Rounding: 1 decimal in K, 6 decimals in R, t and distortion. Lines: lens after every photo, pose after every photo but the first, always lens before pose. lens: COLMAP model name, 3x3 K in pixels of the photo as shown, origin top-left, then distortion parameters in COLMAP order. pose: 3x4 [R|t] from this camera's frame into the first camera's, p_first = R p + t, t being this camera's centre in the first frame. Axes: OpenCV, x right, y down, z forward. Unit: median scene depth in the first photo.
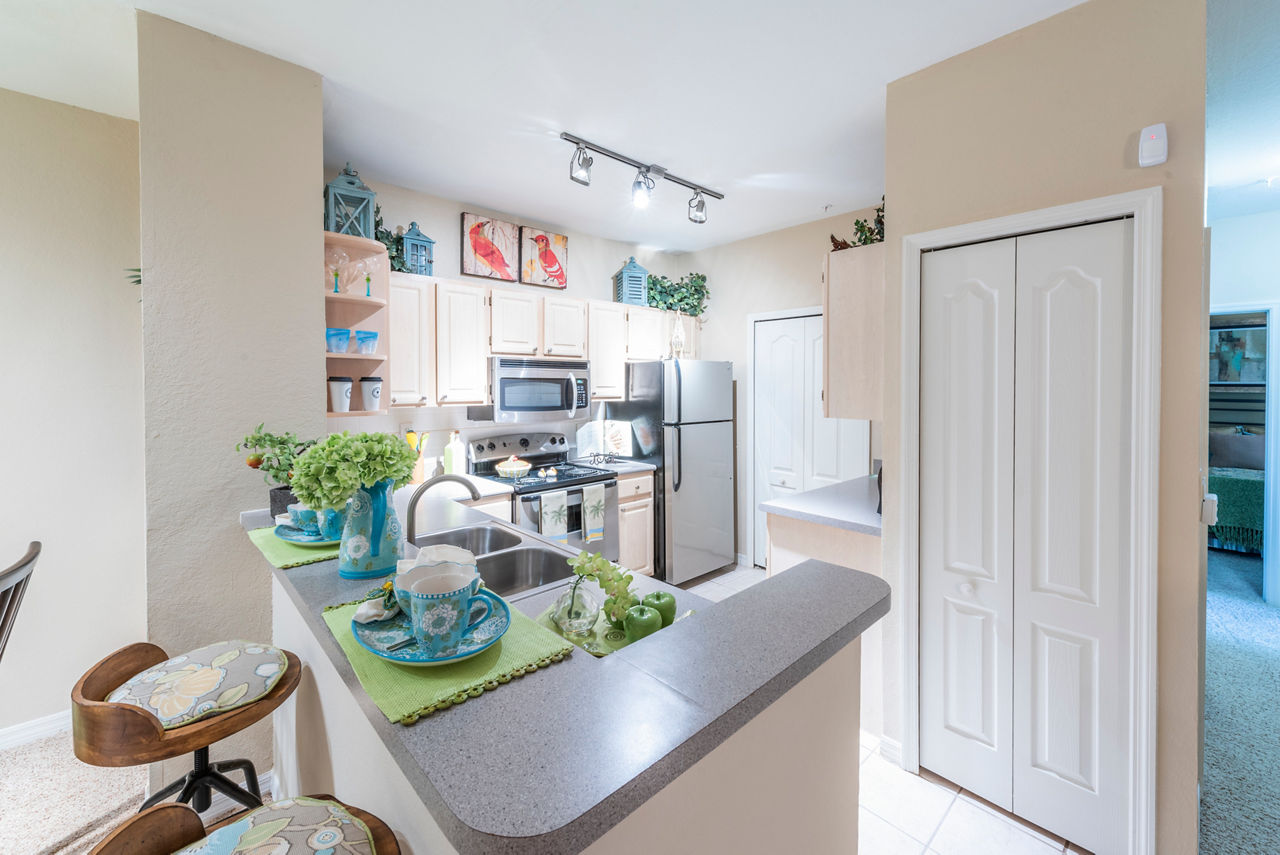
lens RADIAL K [[503.9, 0, 617.4], [0, 503.9, 390.6], [0, 0, 1]] dist [0.008156, -0.000165]
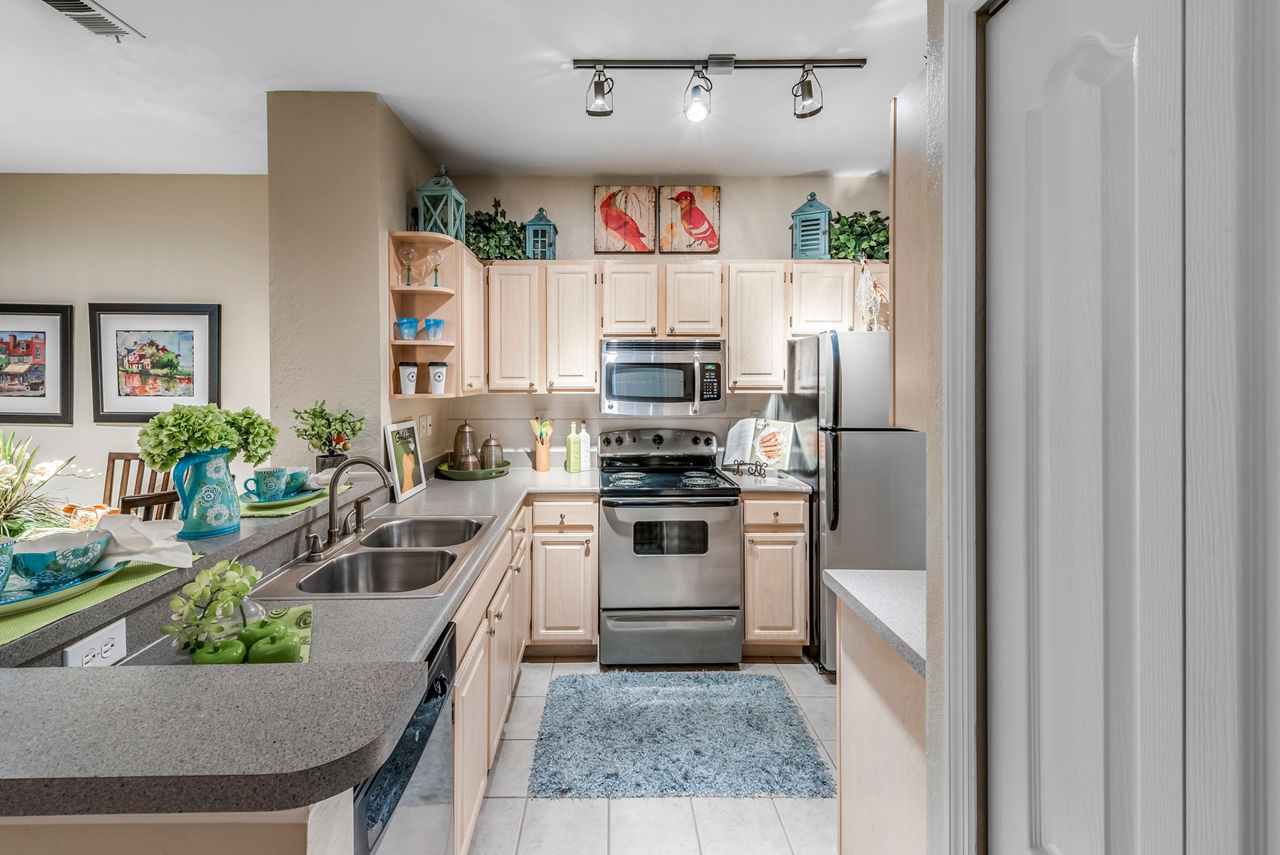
lens RADIAL K [[540.5, 0, 634.7], [0, 540.5, 382.8], [0, 0, 1]] dist [0.013026, 0.000014]
pose [[0.749760, 0.007165, -0.661671, 0.434803], [-0.011383, 0.999933, -0.002070, 0.010867], [0.661612, 0.009084, 0.749791, 0.319288]]
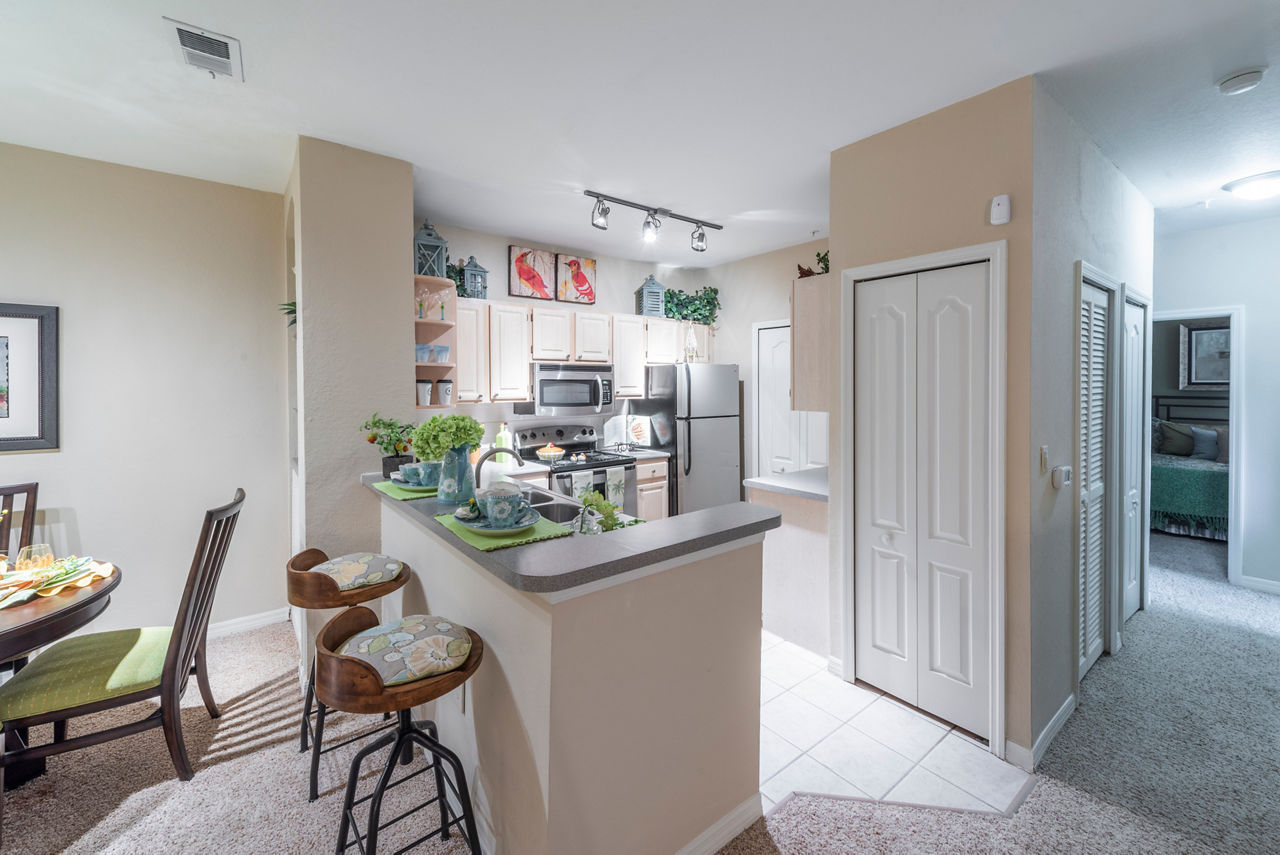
lens RADIAL K [[523.3, 0, 612.1], [0, 523.3, 391.7], [0, 0, 1]] dist [0.011415, 0.000024]
pose [[0.994996, -0.001579, -0.099901, 0.072502], [0.001633, 0.999999, 0.000458, 0.004023], [0.099900, -0.000619, 0.994997, -0.260293]]
